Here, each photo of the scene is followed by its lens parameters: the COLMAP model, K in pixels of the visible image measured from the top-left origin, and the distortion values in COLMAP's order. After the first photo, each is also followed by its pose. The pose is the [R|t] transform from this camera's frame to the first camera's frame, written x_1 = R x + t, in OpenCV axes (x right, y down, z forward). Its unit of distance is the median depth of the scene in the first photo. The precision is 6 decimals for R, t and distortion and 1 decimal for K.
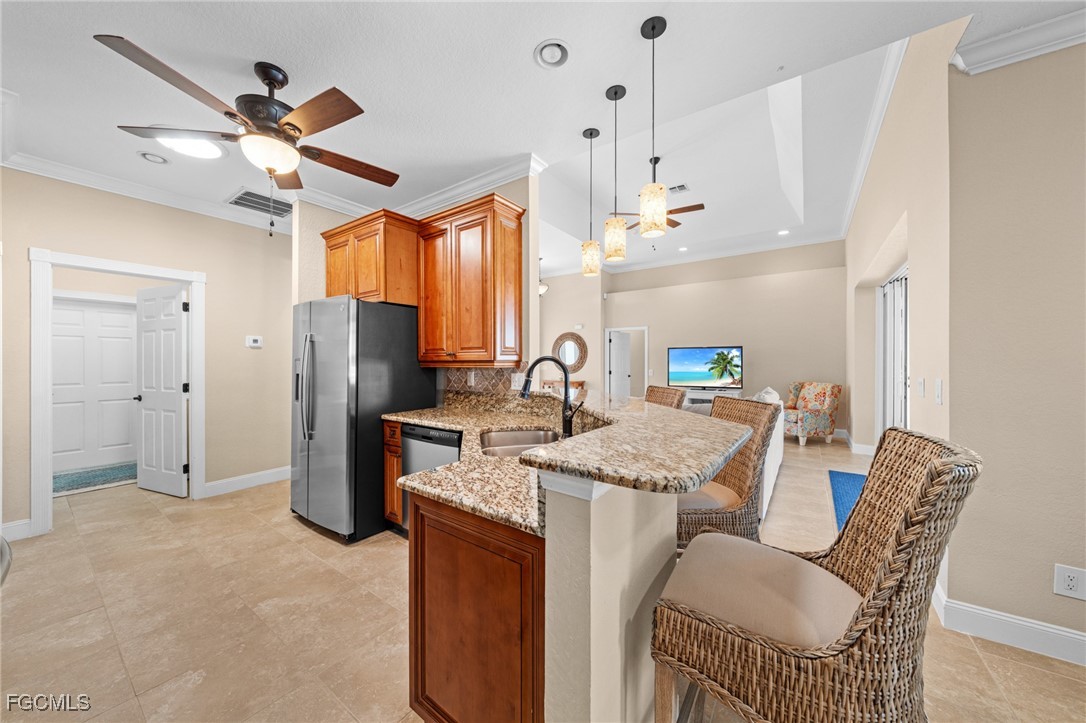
lens RADIAL K [[376.3, 0, 543.0], [0, 376.3, 361.5], [0, 0, 1]] dist [0.000055, -0.000075]
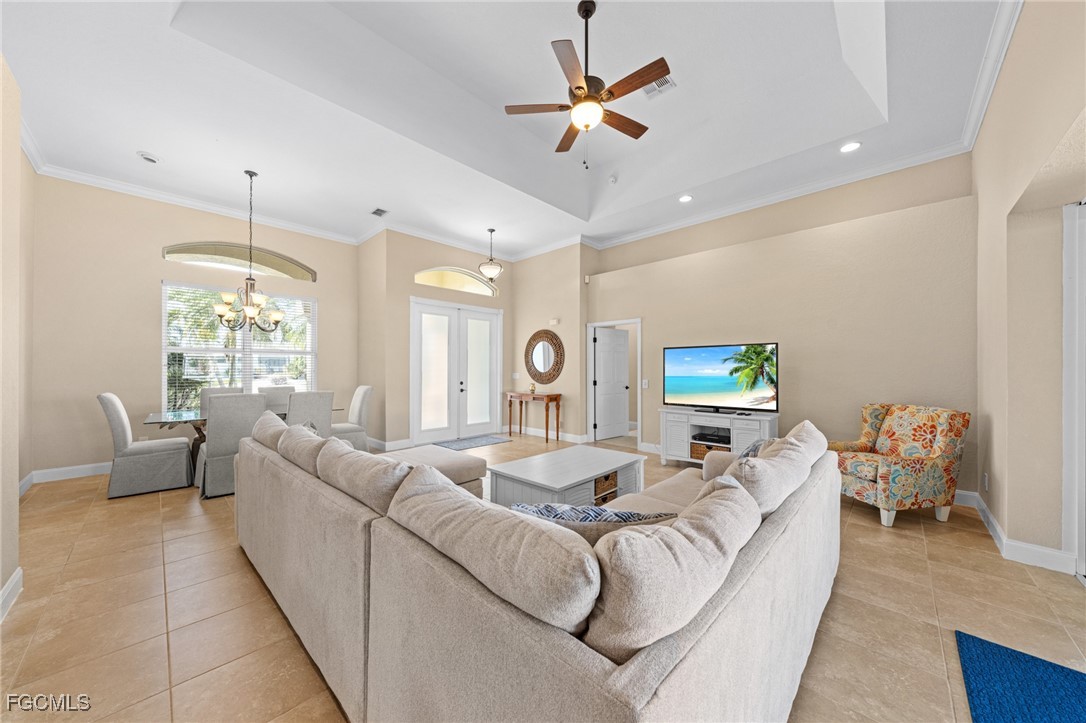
lens RADIAL K [[372.8, 0, 542.4], [0, 372.8, 366.2], [0, 0, 1]] dist [-0.000488, -0.000034]
pose [[0.988658, -0.000260, -0.150182, 0.256057], [-0.000661, 0.999981, -0.006082, 0.001256], [0.150180, 0.006113, 0.988640, 0.361289]]
